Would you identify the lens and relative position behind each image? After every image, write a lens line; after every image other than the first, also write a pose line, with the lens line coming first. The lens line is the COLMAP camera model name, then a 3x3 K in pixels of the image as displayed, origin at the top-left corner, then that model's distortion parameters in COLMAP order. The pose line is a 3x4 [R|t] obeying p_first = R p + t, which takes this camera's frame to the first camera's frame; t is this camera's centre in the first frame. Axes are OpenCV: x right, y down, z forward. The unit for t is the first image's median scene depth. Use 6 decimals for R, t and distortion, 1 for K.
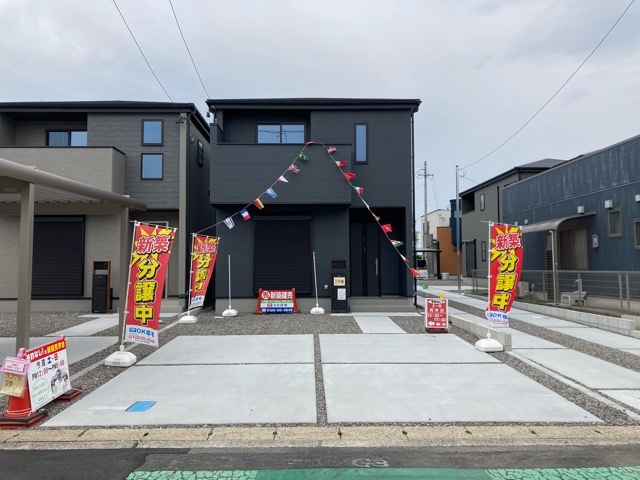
lens RADIAL K [[525.9, 0, 320.0], [0, 525.9, 240.0], [0, 0, 1]] dist [0.008421, 0.006444]
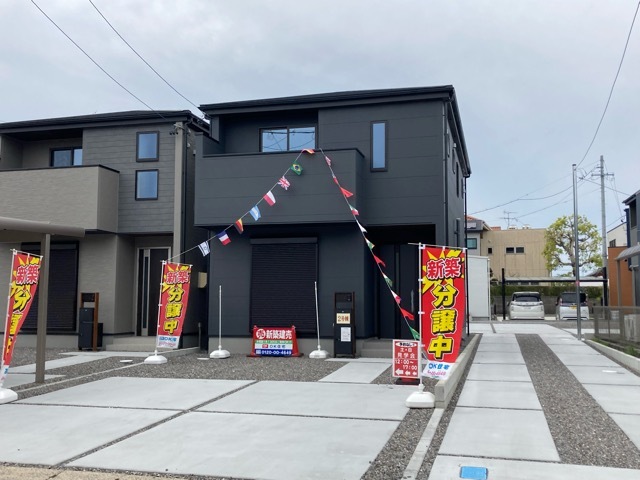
lens RADIAL K [[684.4, 0, 320.0], [0, 684.4, 240.0], [0, 0, 1]] dist [0.018585, 0.010384]
pose [[0.964707, -0.017633, -0.262734, 0.272252], [0.007669, 0.999214, -0.038902, -0.000789], [0.263213, 0.035514, 0.964084, -0.024463]]
